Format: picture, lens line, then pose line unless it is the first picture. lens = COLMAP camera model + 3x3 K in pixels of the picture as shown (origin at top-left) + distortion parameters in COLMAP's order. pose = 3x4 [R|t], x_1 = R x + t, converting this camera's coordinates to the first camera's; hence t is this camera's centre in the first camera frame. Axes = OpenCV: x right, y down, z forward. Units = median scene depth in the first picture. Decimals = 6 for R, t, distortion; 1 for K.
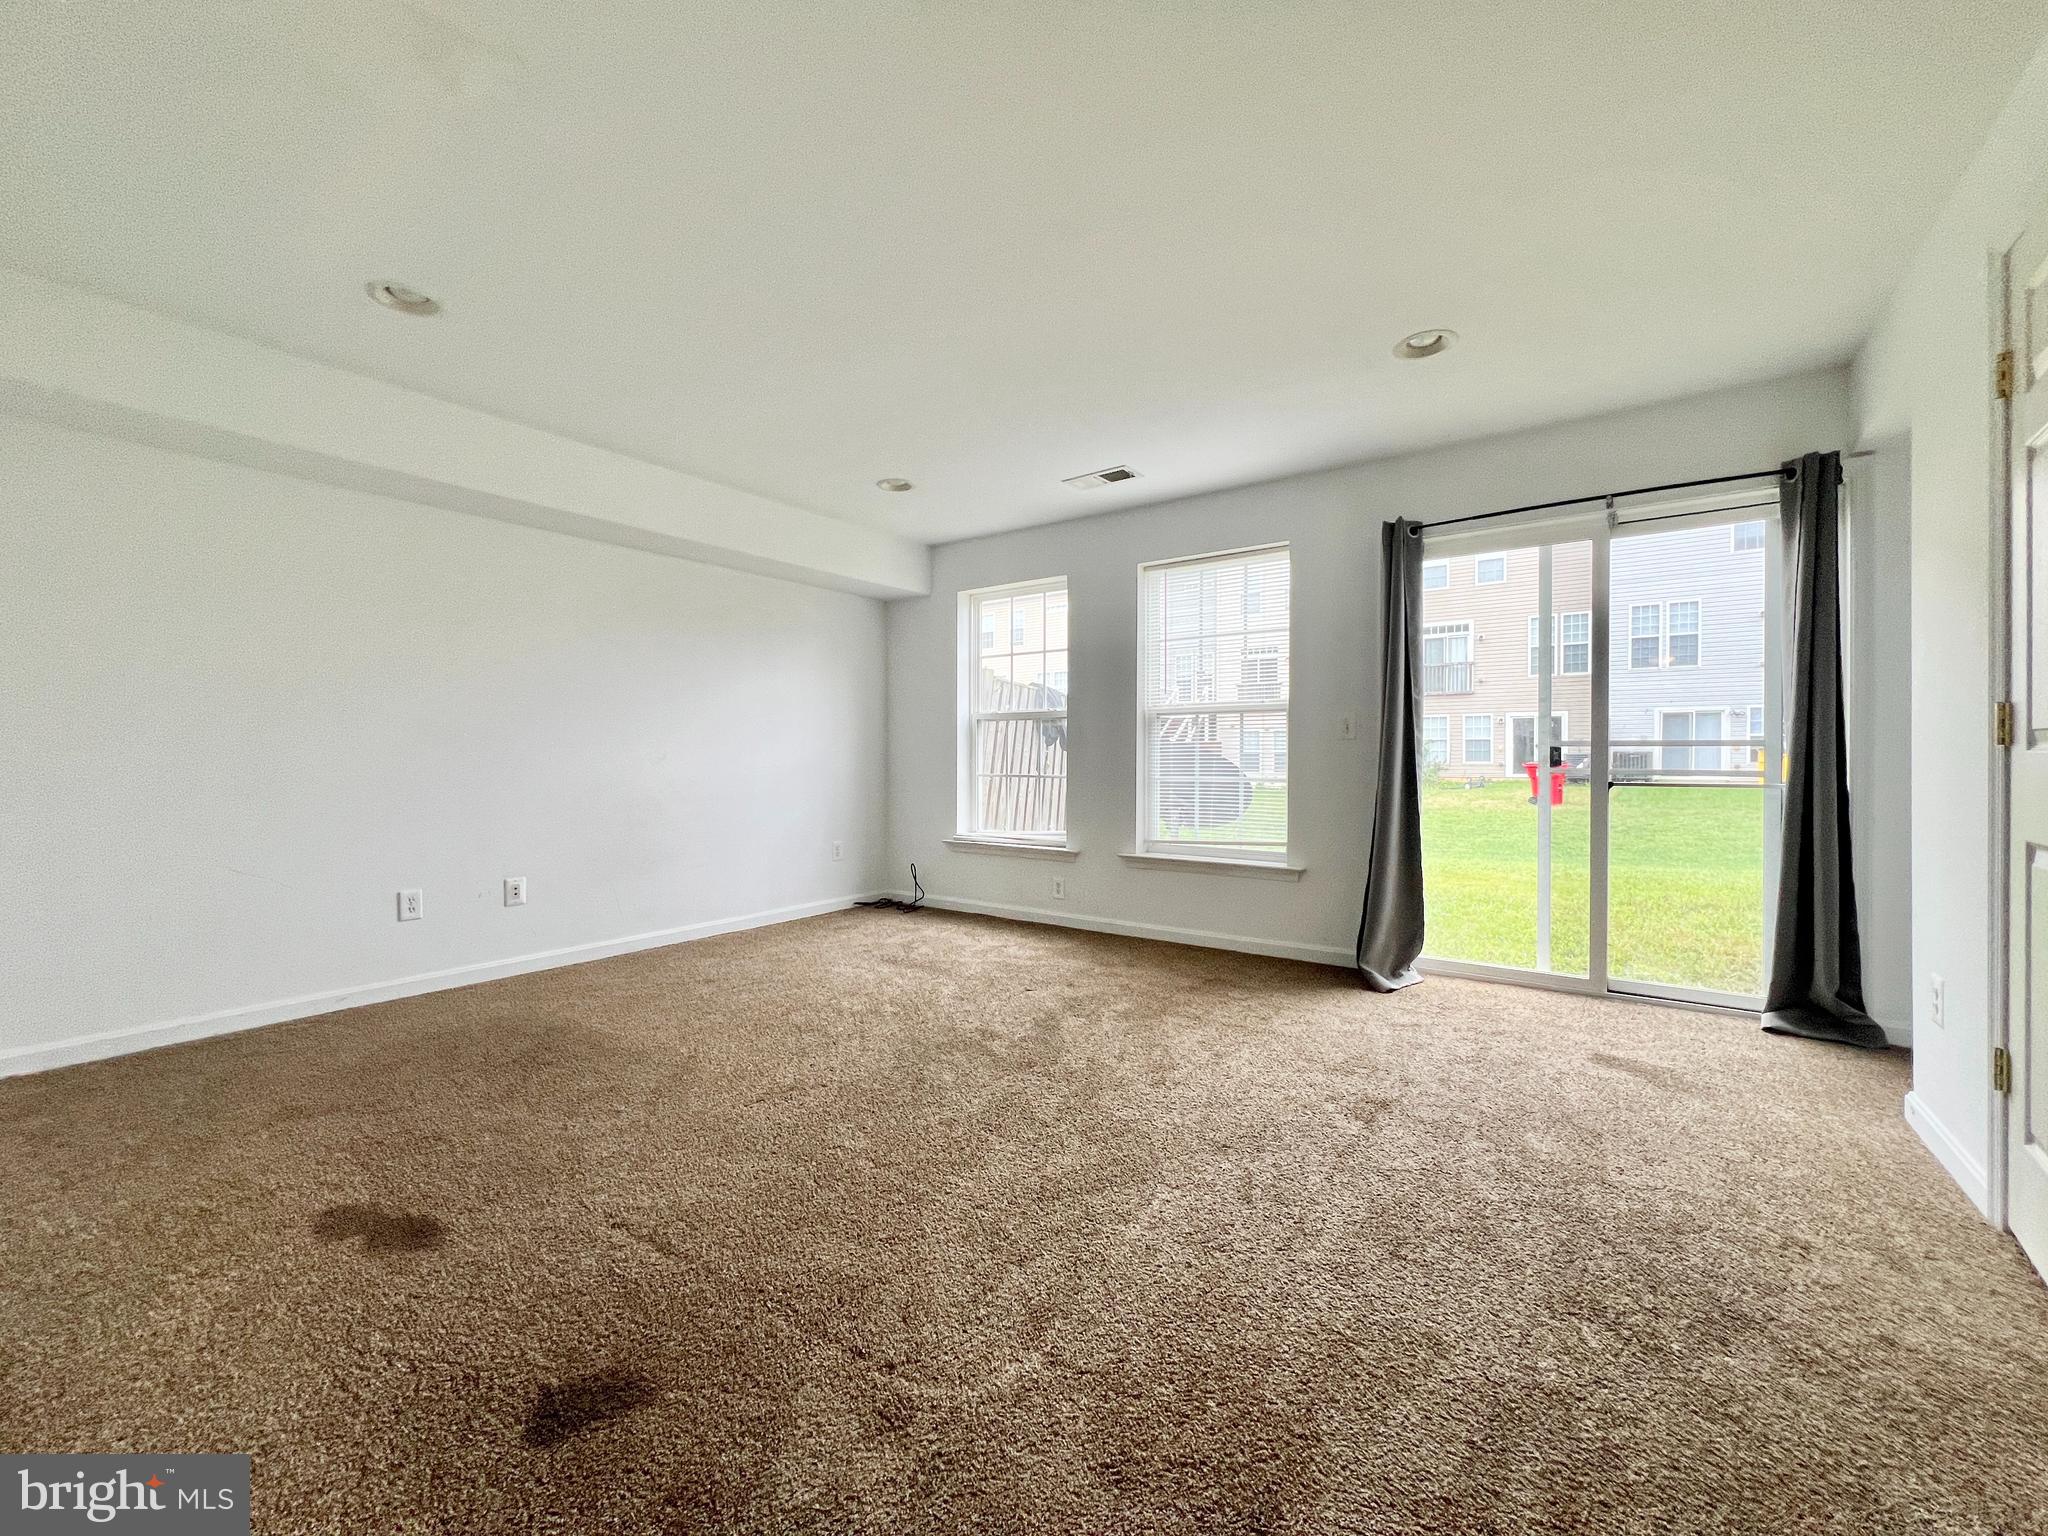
lens RADIAL K [[823.3, 0, 1019.4], [0, 823.3, 758.2], [0, 0, 1]] dist [0.000006, 0.000020]
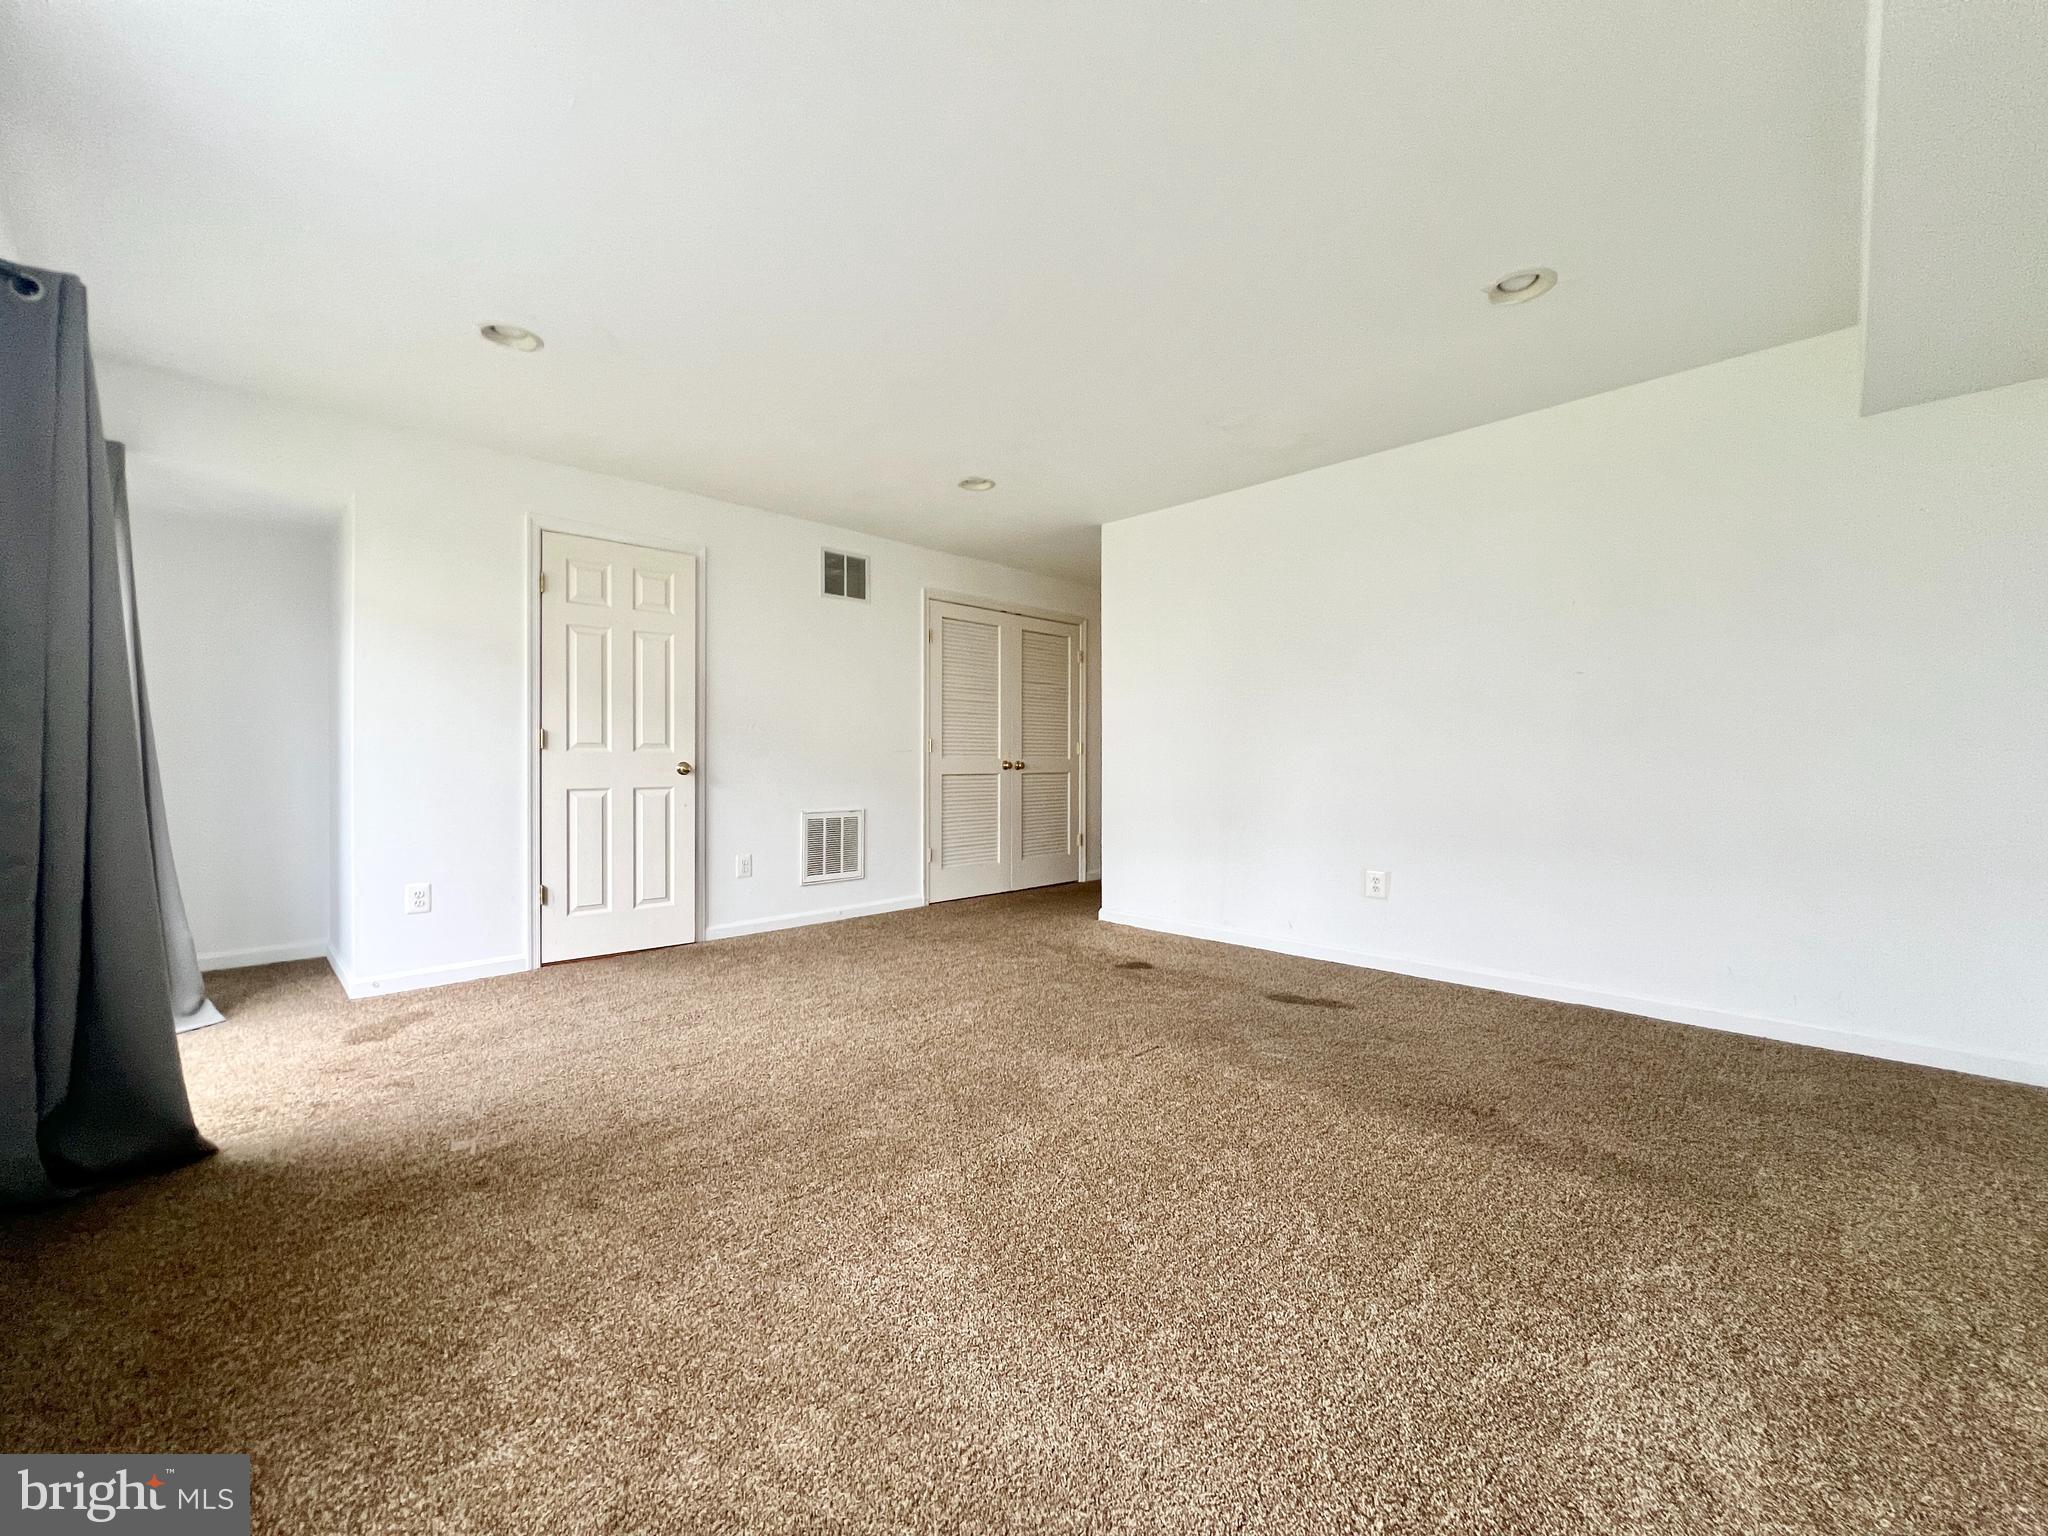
lens RADIAL K [[828.3, 0, 1020.8], [0, 828.3, 755.4], [0, 0, 1]] dist [-0.018629, -0.000334]
pose [[-0.988292, 0.000284, 0.152571, -0.201109], [-0.000161, 0.999996, -0.002905, 0.004890], [-0.152571, -0.002895, -0.988288, 1.391286]]
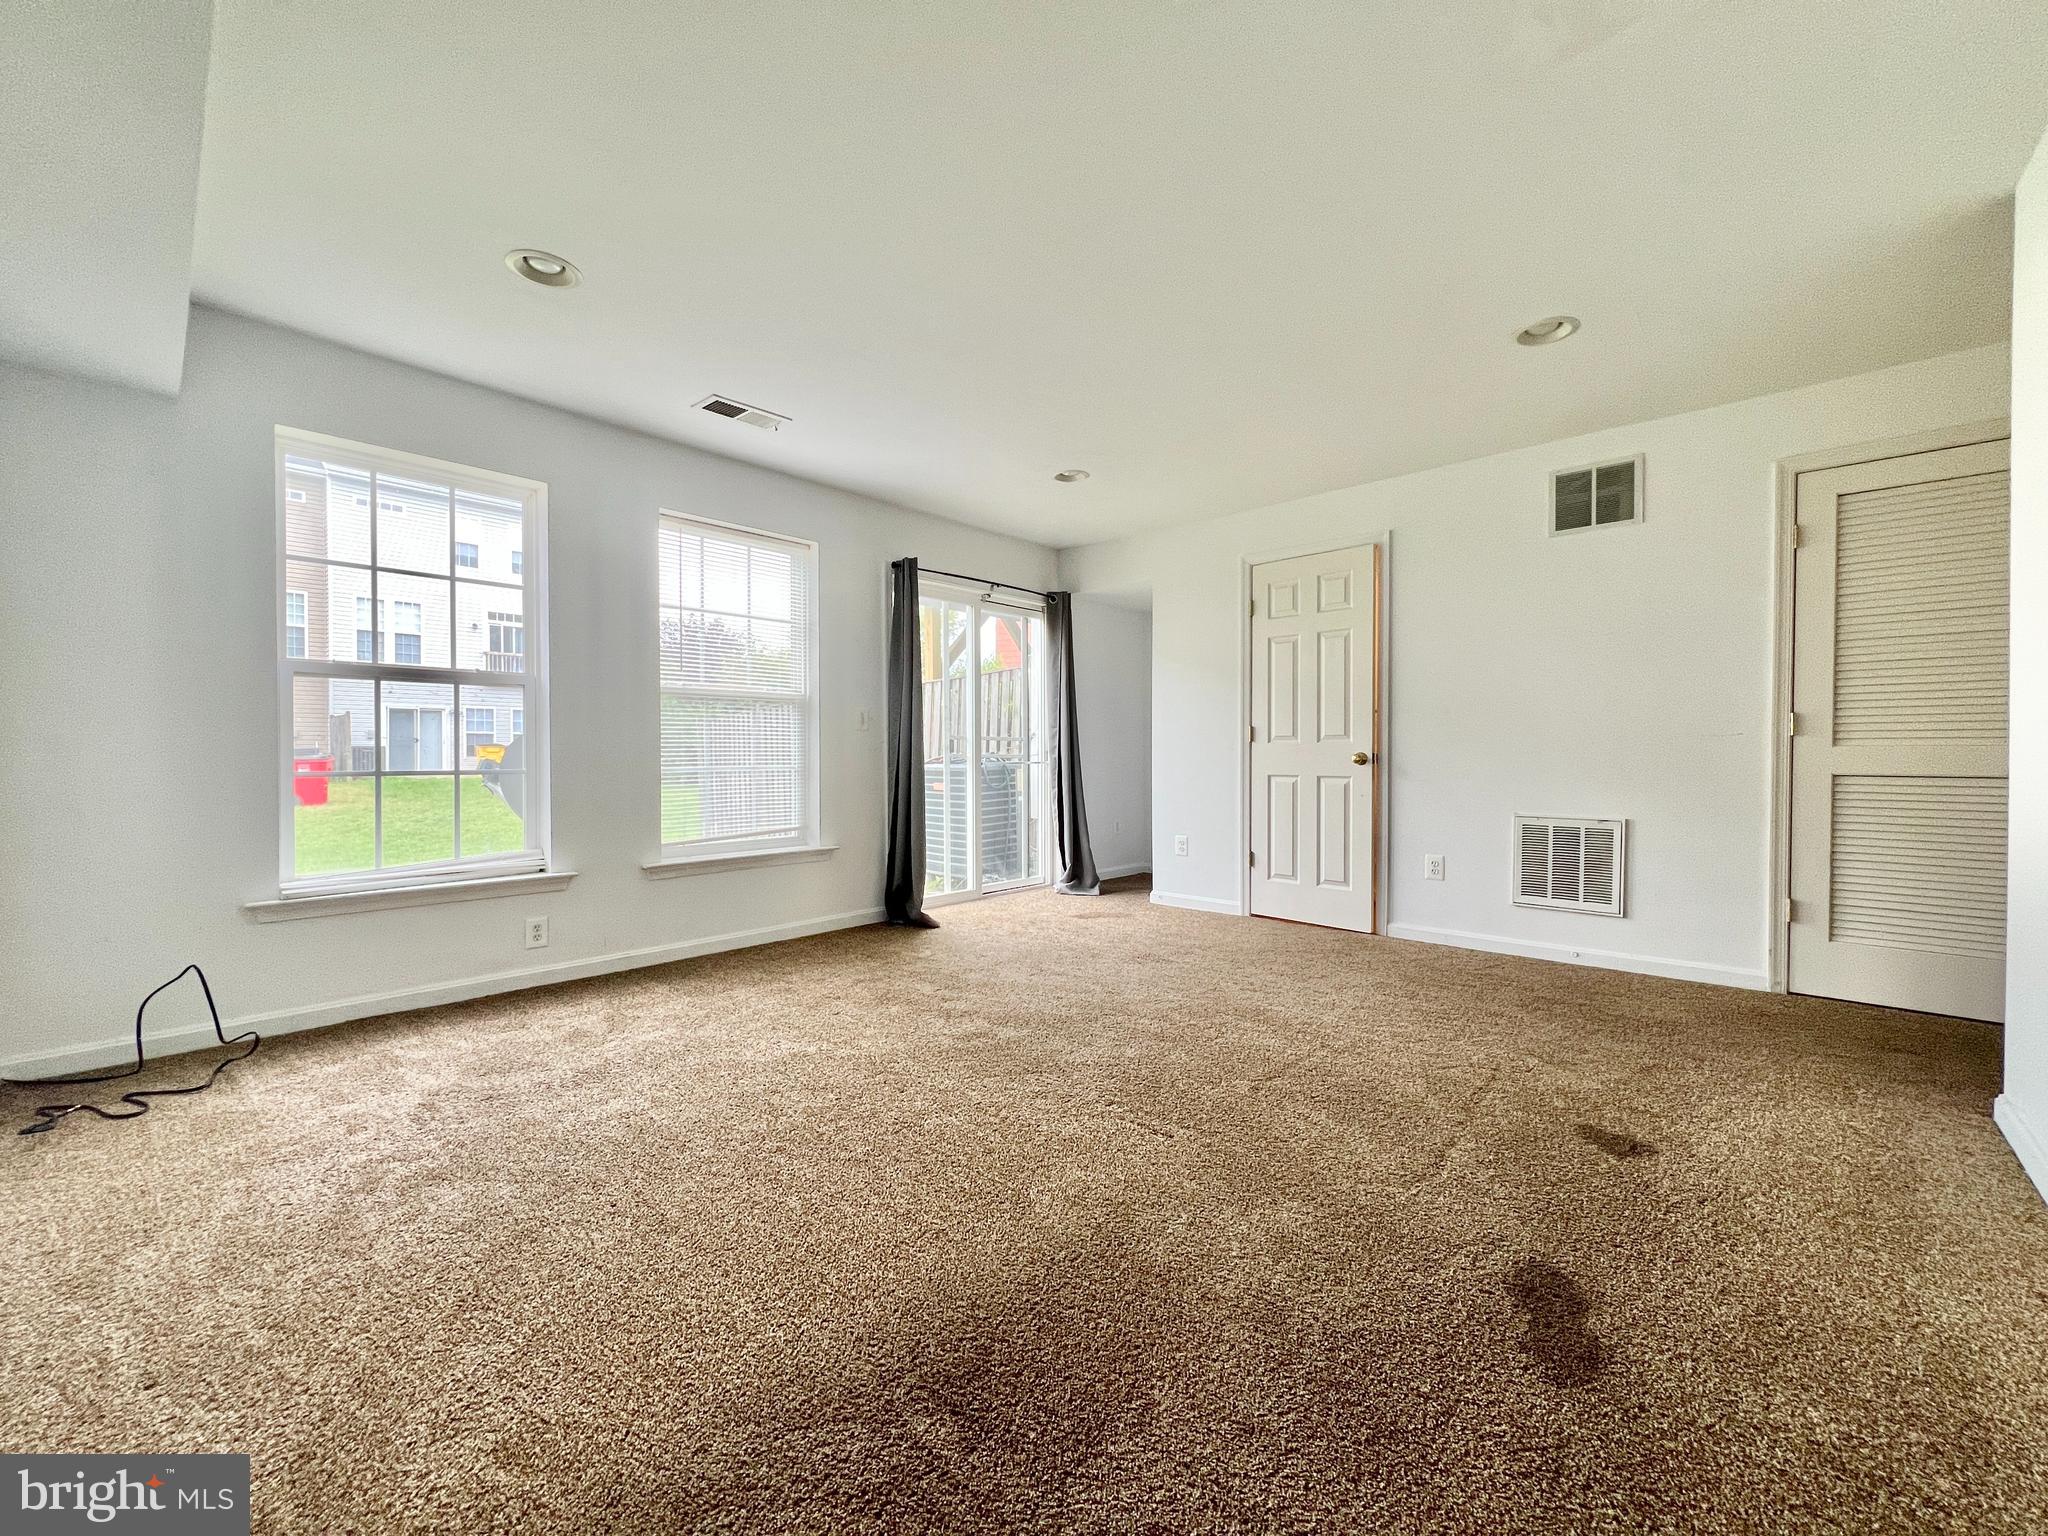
lens RADIAL K [[817.8, 0, 1024.8], [0, 817.8, 762.0], [0, 0, 1]] dist [0.000706, -0.000037]
pose [[0.118829, -0.011771, 0.992845, -0.759607], [0.002405, 0.999930, 0.011567, 0.010151], [-0.992912, 0.001013, 0.118849, 0.664358]]
